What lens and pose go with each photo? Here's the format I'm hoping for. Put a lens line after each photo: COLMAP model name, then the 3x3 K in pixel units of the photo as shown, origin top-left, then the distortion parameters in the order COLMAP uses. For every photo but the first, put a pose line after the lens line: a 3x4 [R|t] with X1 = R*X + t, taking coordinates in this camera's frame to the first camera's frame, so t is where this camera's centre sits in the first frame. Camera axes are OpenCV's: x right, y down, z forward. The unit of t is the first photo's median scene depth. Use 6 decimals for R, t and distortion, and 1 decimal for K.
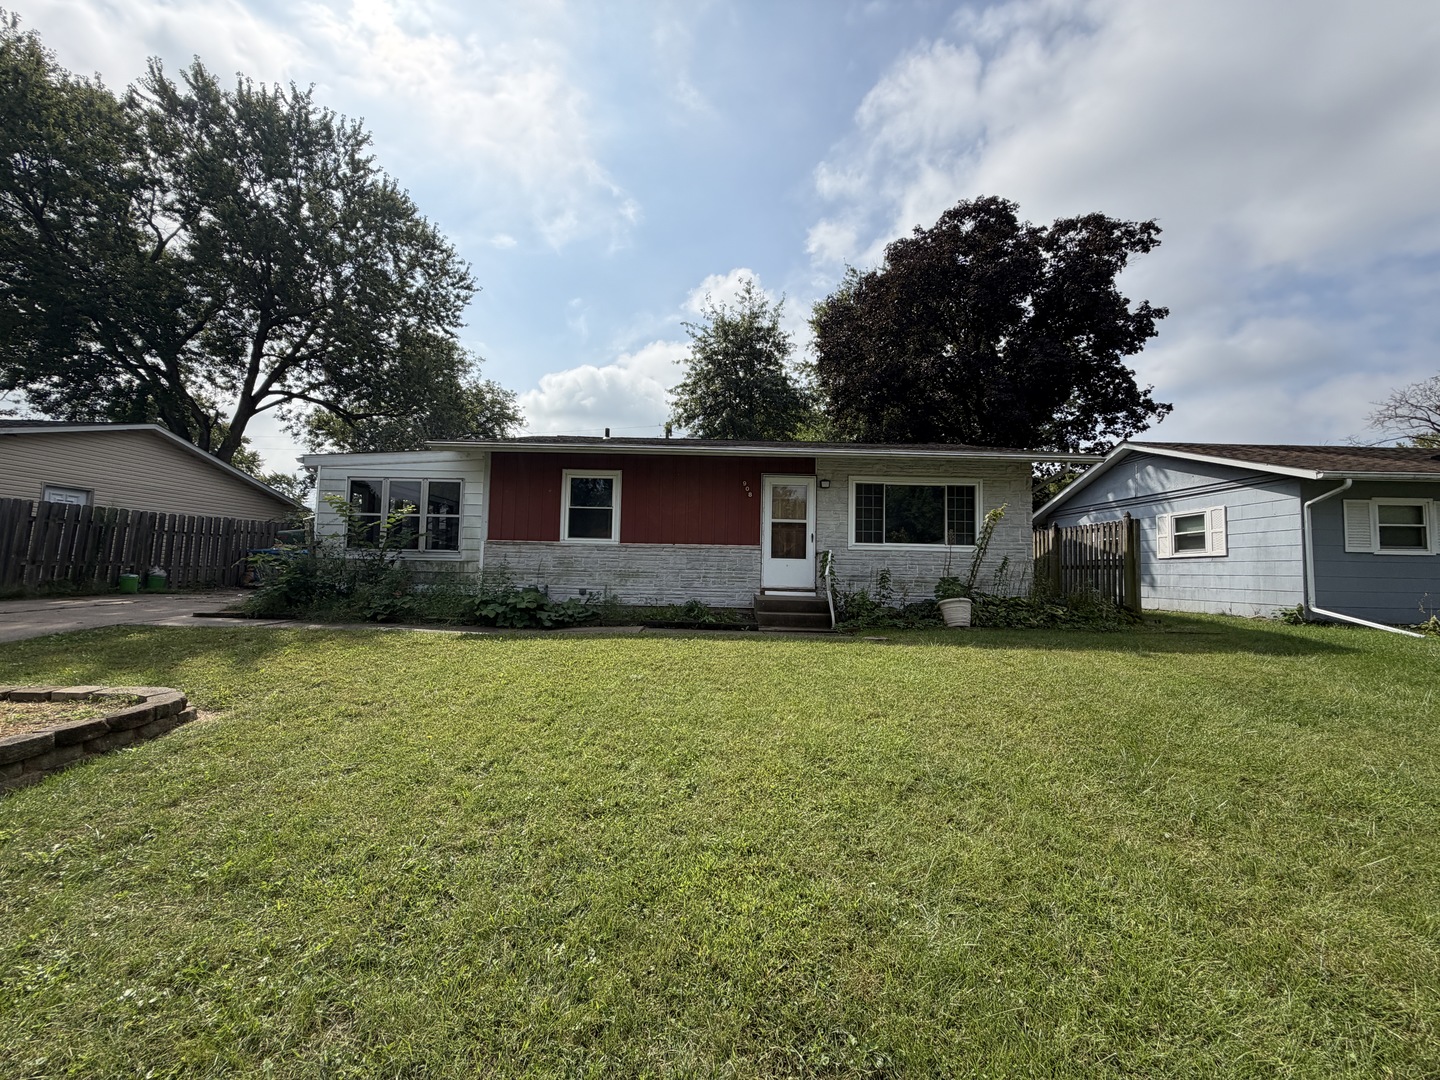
lens RADIAL K [[574.0, 0, 715.3], [0, 574.0, 537.8], [0, 0, 1]] dist [0.001957, 0.000050]
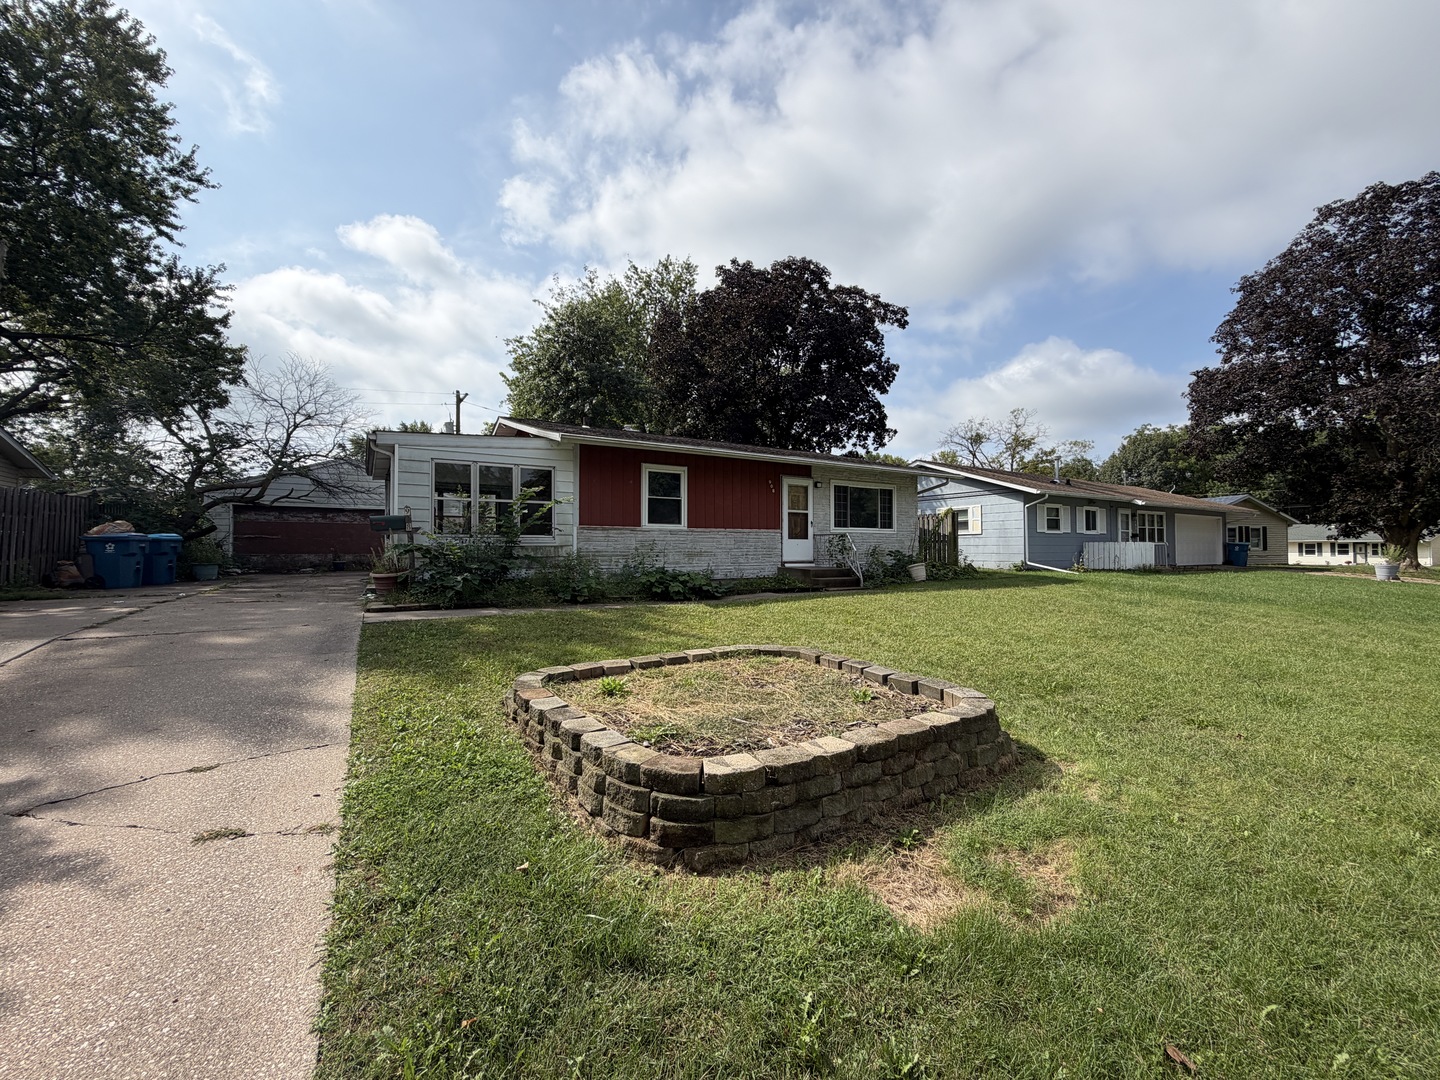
lens RADIAL K [[574.0, 0, 715.3], [0, 574.0, 537.8], [0, 0, 1]] dist [0.001957, 0.000050]
pose [[0.851678, -0.011983, 0.523929, -0.742719], [-0.011202, 0.999094, 0.041059, -0.020407], [-0.523946, -0.040838, 0.850772, -0.047590]]
